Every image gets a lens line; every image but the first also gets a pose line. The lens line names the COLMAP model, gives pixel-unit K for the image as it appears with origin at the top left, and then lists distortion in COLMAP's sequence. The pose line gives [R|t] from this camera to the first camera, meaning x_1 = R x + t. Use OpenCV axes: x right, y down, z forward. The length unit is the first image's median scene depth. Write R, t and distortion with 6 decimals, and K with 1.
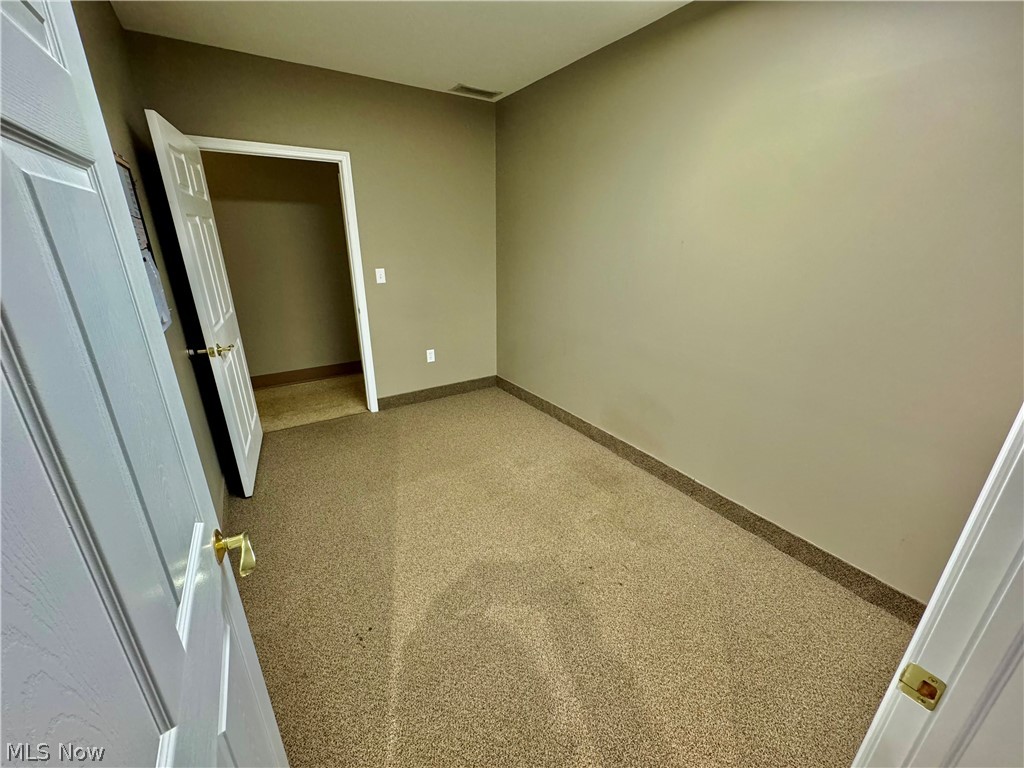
lens RADIAL K [[405.4, 0, 509.2], [0, 405.4, 383.3], [0, 0, 1]] dist [-0.002644, 0.000356]
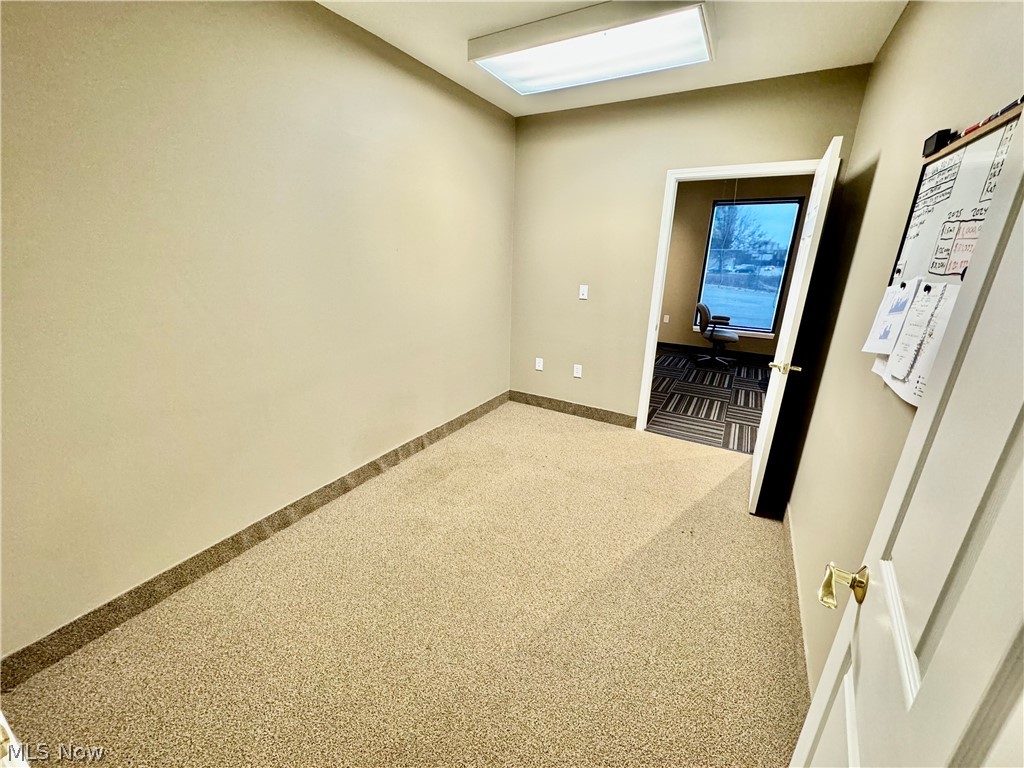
lens RADIAL K [[405.4, 0, 512.9], [0, 405.4, 384.2], [0, 0, 1]] dist [-0.002644, 0.000356]
pose [[-0.465594, -0.289219, 0.836406, -0.531648], [0.276829, 0.850072, 0.448045, -0.297187], [-0.840588, 0.440148, -0.315724, 0.833947]]
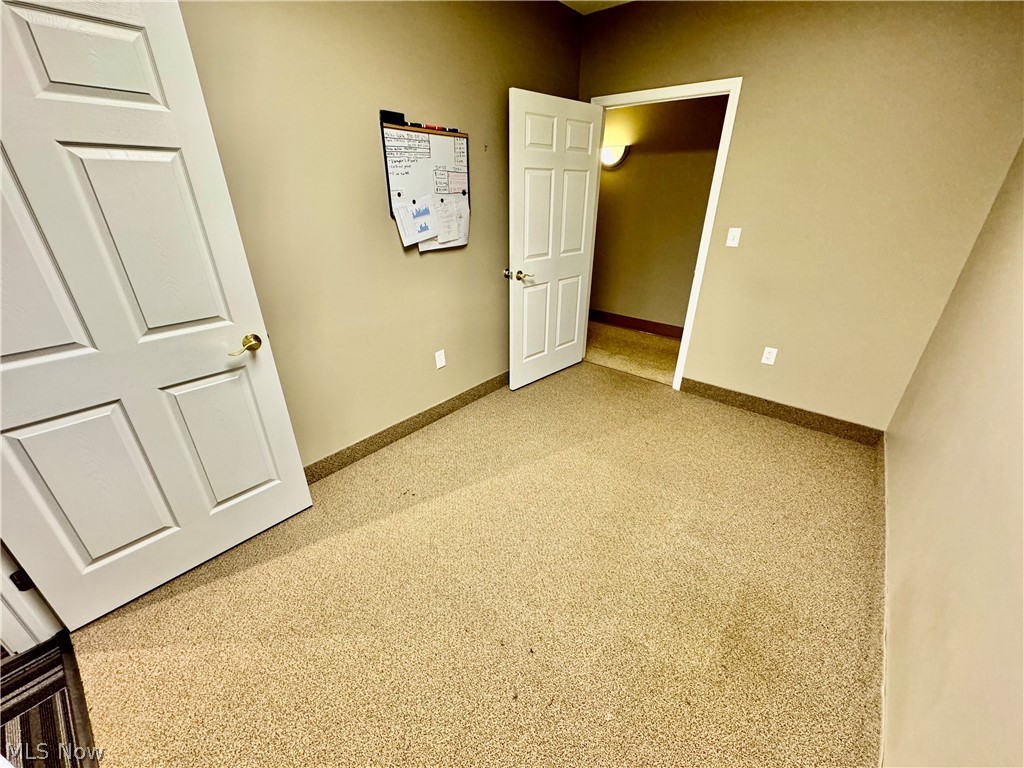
lens RADIAL K [[405.4, 0, 511.8], [0, 405.4, 382.4], [0, 0, 1]] dist [-0.002644, 0.000356]
pose [[0.301356, 0.410387, -0.860678, 0.360170], [-0.328076, 0.892155, 0.310524, -0.113350], [0.895293, 0.188790, 0.403495, 0.335785]]
